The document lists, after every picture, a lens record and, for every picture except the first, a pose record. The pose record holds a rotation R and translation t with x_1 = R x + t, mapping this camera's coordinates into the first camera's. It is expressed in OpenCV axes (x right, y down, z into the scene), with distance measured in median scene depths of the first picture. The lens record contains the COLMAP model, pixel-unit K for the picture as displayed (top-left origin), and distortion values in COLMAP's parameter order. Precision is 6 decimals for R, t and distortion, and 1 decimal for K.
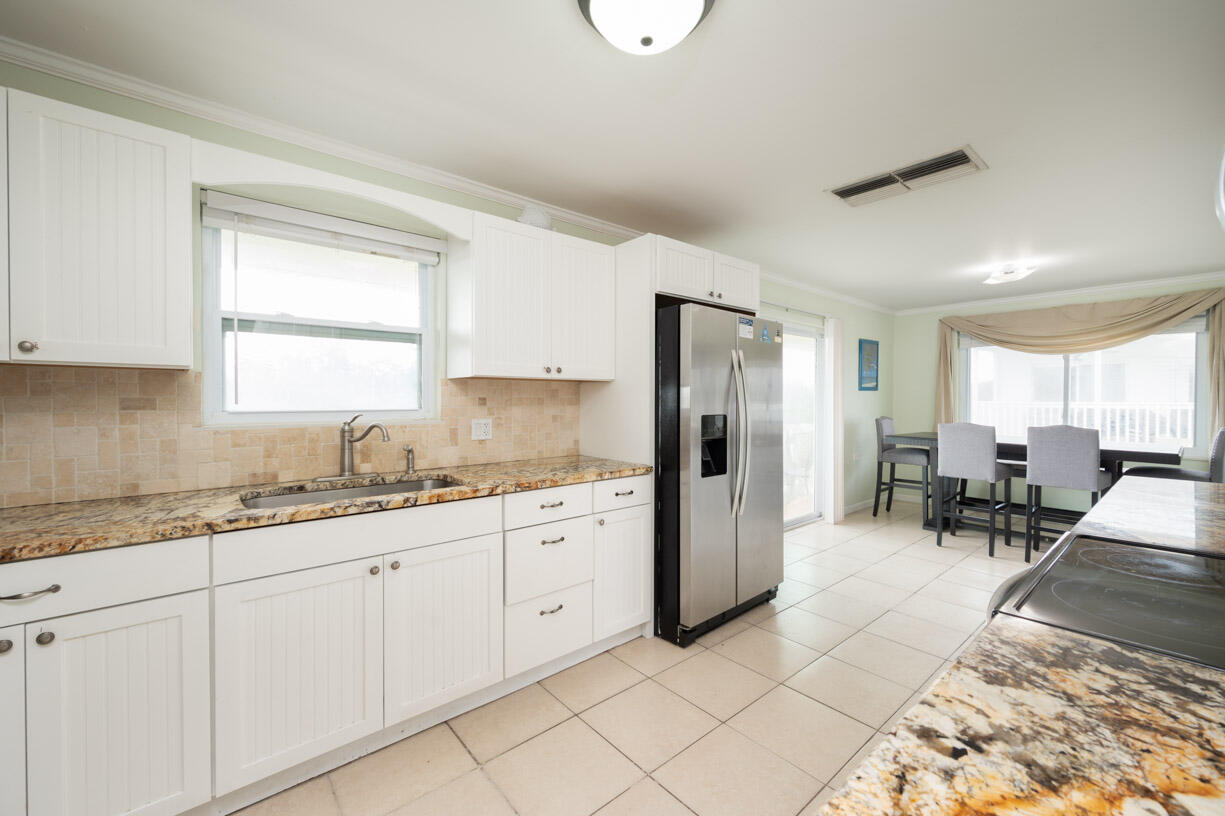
lens RADIAL K [[487.6, 0, 607.7], [0, 487.6, 407.0], [0, 0, 1]] dist [0.001497, -0.000694]
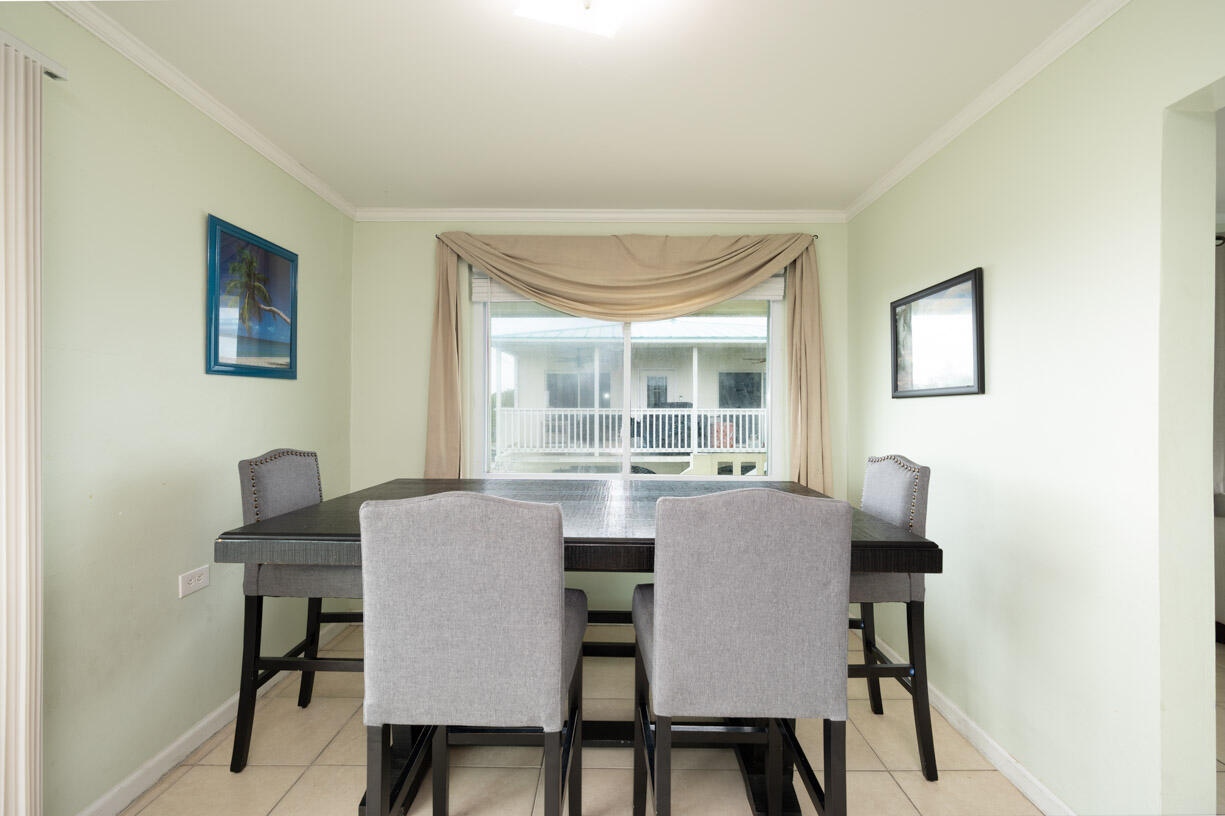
lens RADIAL K [[487.6, 0, 601.9], [0, 487.6, 407.4], [0, 0, 1]] dist [0.001497, -0.000694]
pose [[0.659280, -0.000732, 0.751897, 0.506237], [0.011991, 0.999883, -0.009540, -0.005177], [-0.751802, 0.015305, 0.659212, 0.670169]]
